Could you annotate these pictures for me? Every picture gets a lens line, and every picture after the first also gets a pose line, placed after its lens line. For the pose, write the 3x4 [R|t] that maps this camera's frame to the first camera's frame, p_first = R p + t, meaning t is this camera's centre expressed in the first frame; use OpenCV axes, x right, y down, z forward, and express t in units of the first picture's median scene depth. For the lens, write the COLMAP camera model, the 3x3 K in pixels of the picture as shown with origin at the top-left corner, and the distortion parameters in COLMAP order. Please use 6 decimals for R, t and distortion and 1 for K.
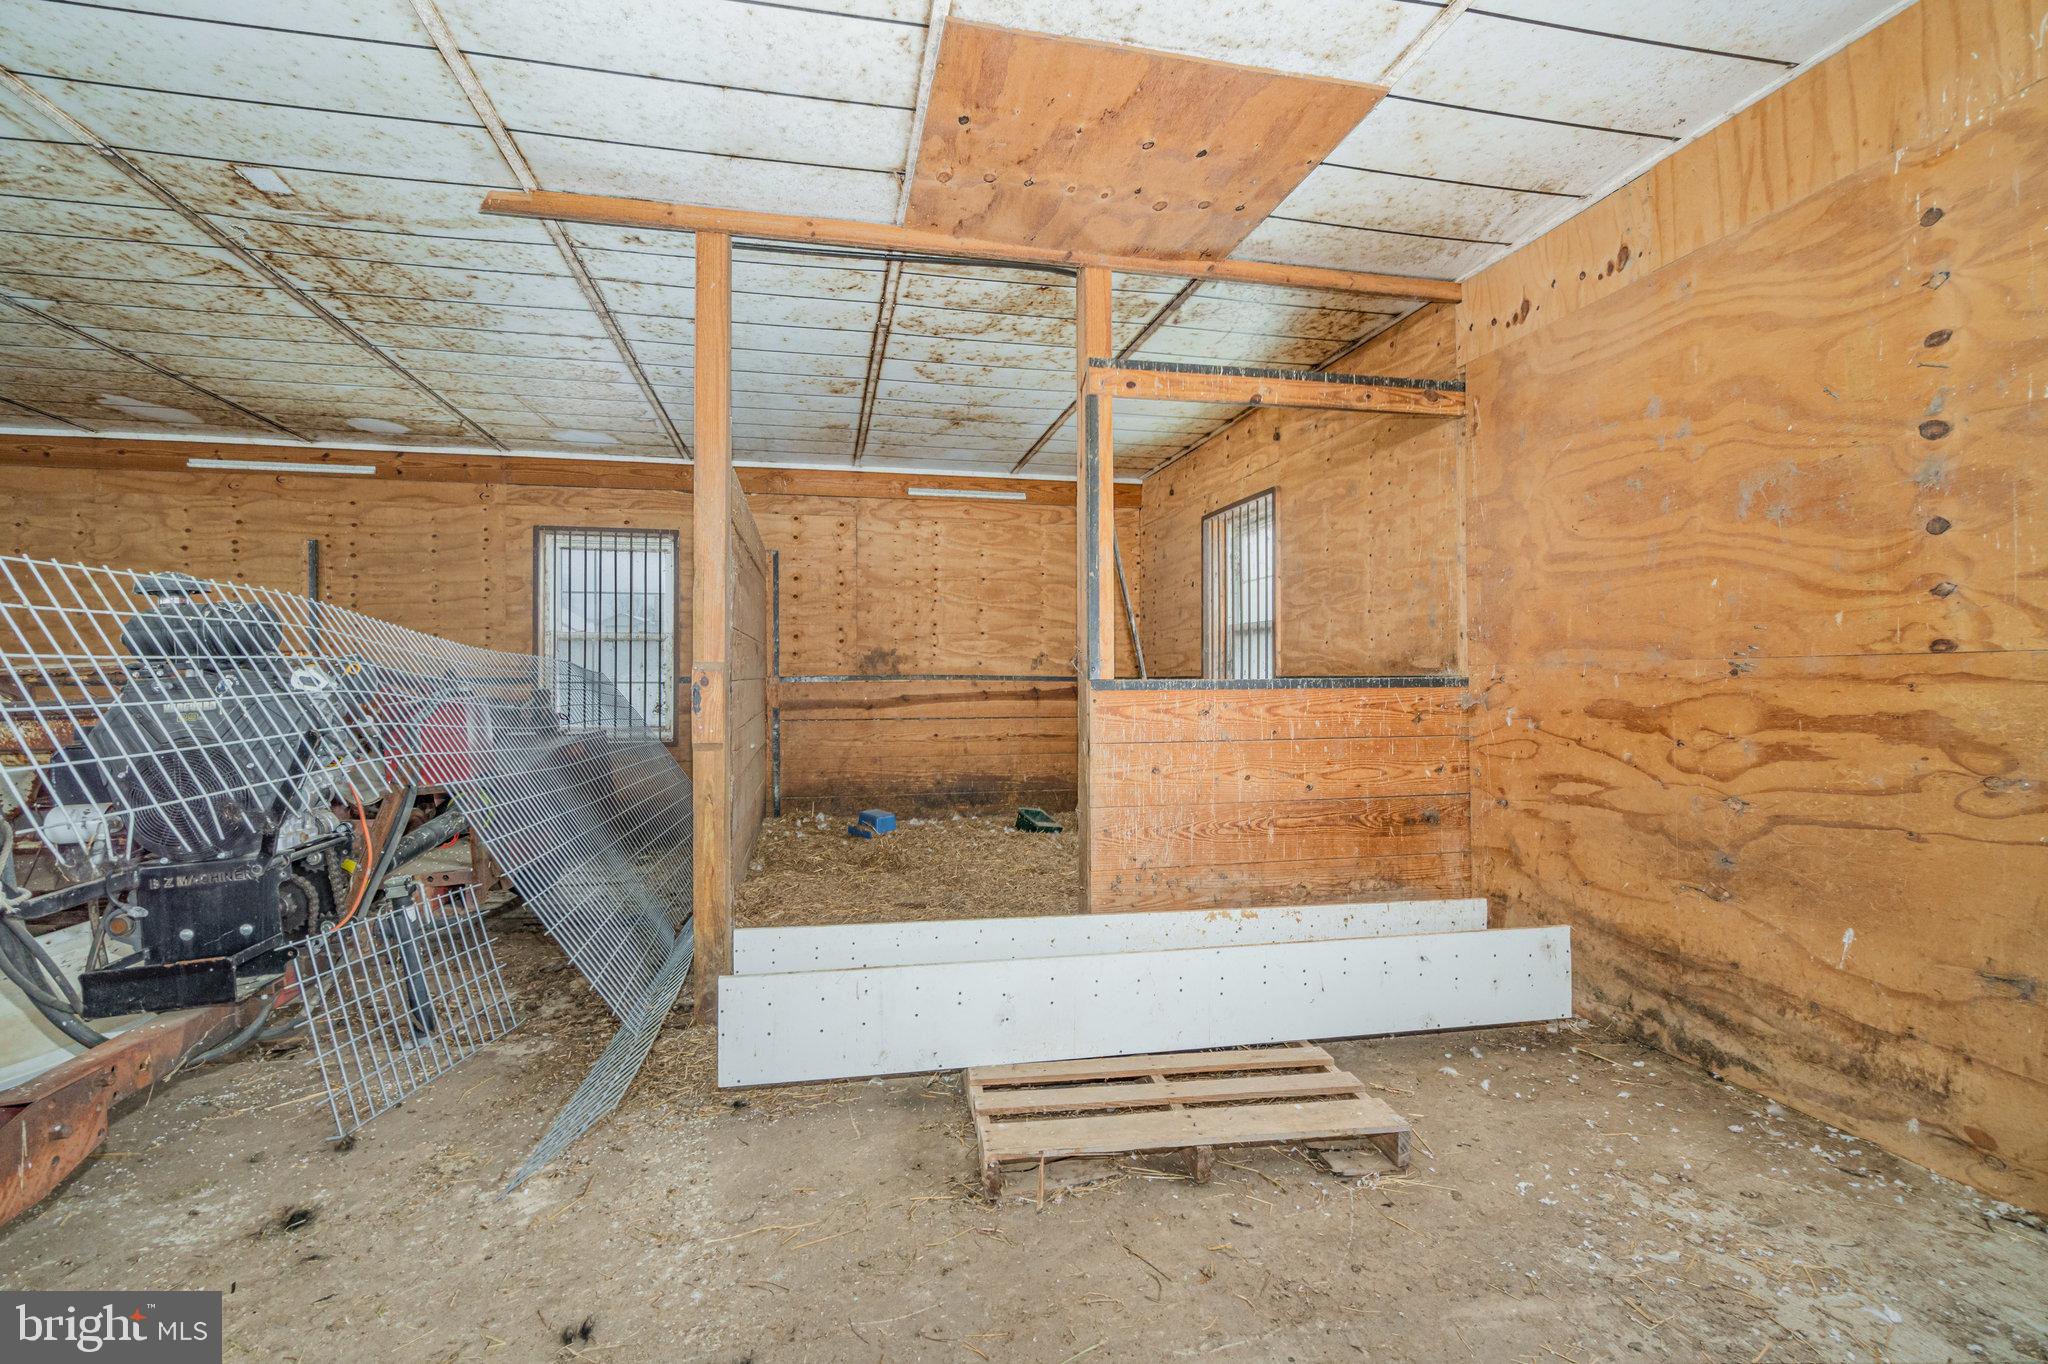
lens RADIAL K [[875.0, 0, 1006.5], [0, 875.0, 671.6], [0, 0, 1]] dist [-0.010794, 0.004511]
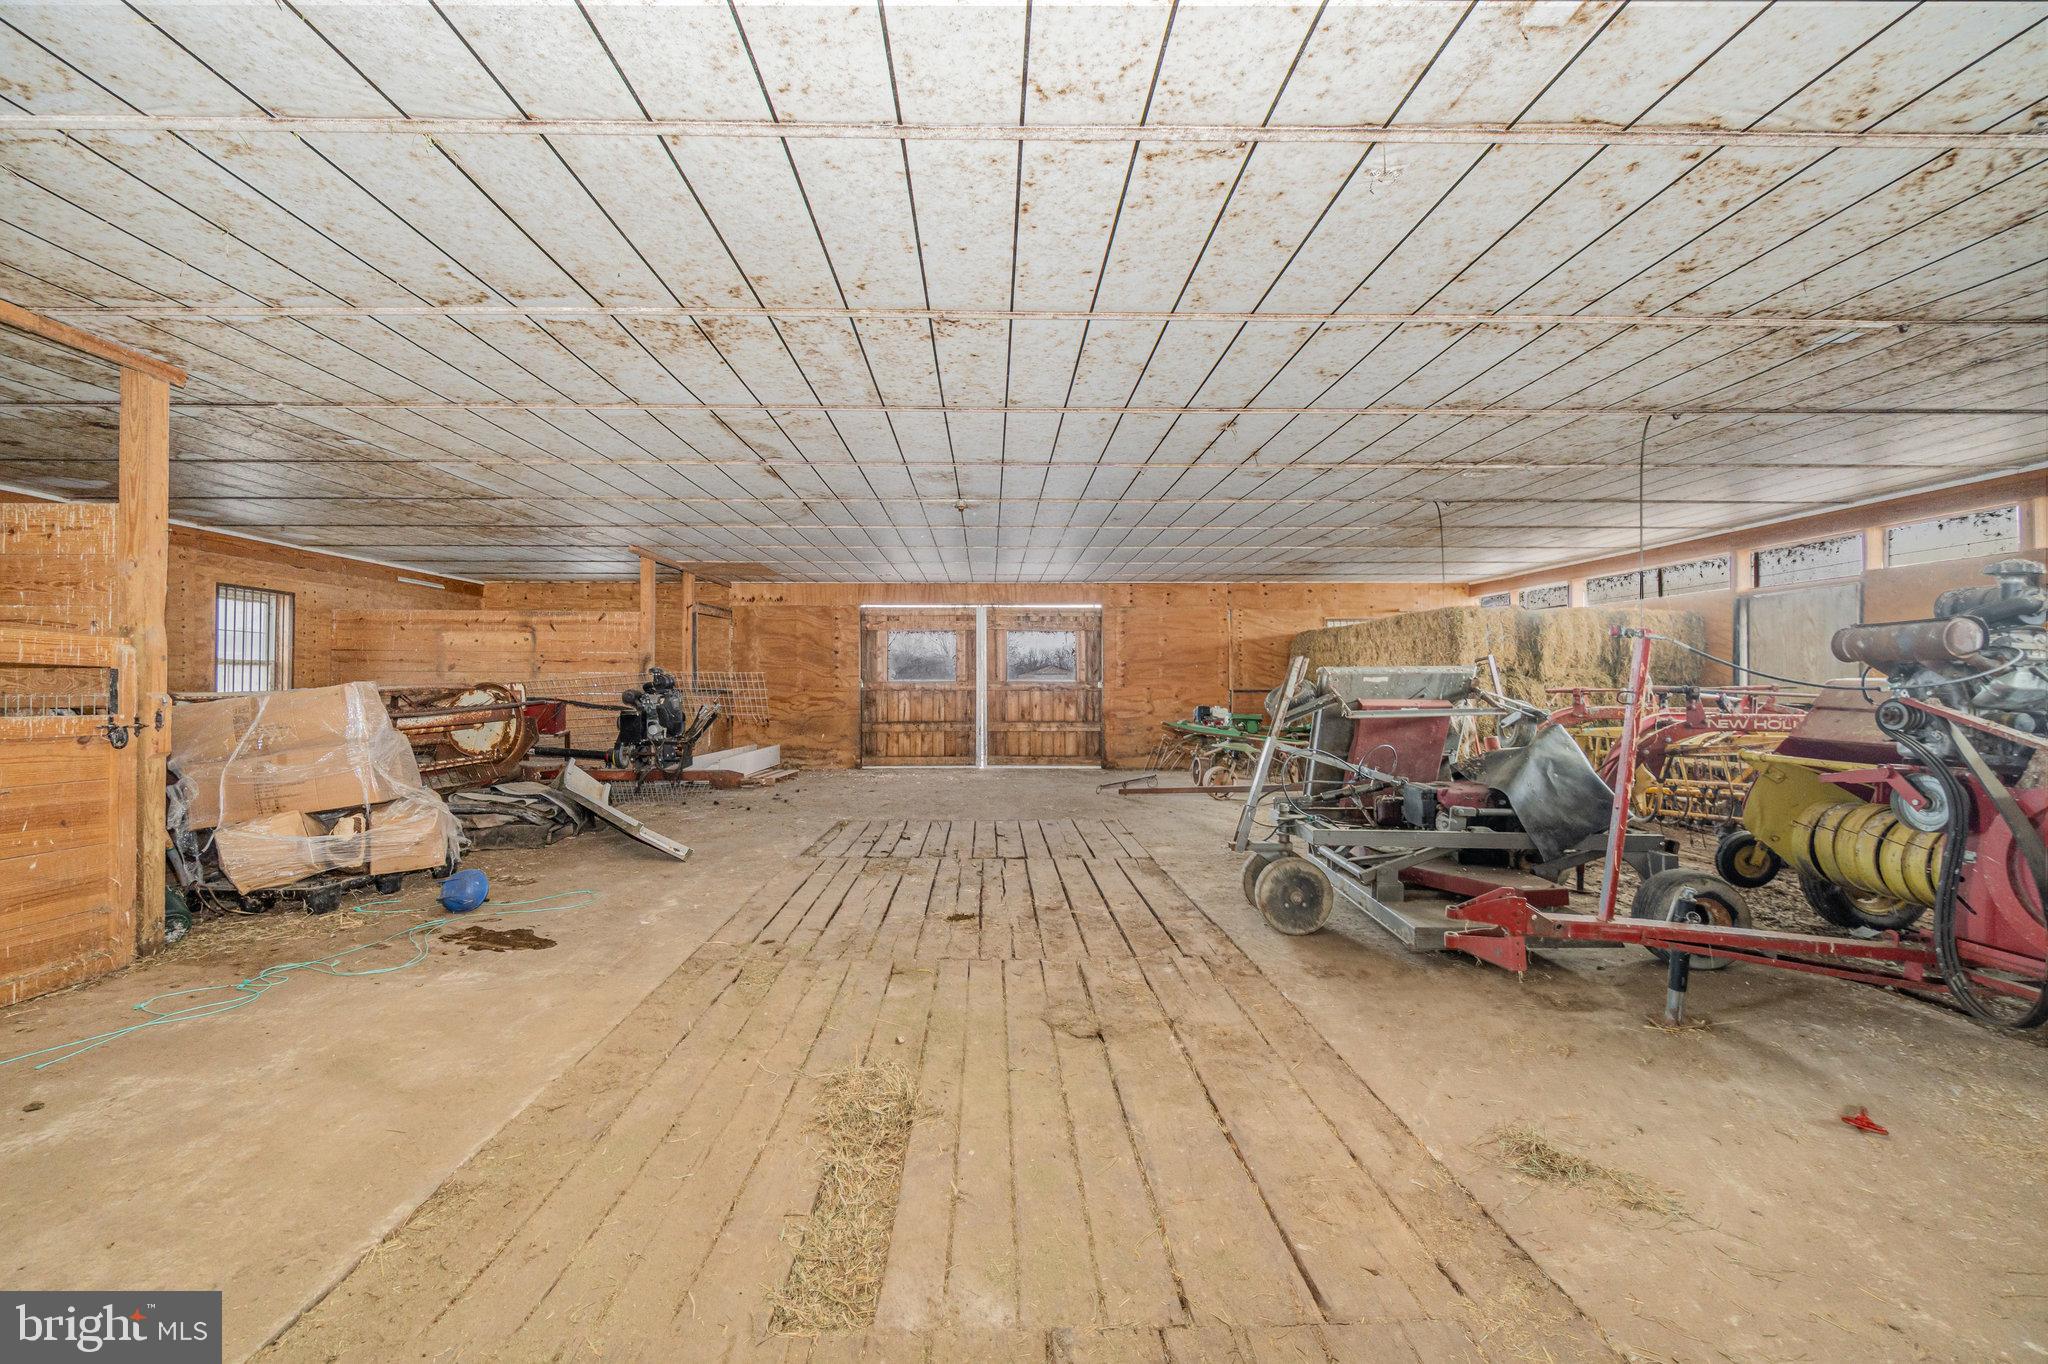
lens RADIAL K [[875.0, 0, 1006.5], [0, 875.0, 671.6], [0, 0, 1]] dist [-0.010794, 0.004511]
pose [[0.182319, 0.016233, 0.983105, -3.865489], [-0.006378, 0.999862, -0.015327, -0.034600], [-0.983219, -0.003476, 0.182398, -1.079517]]
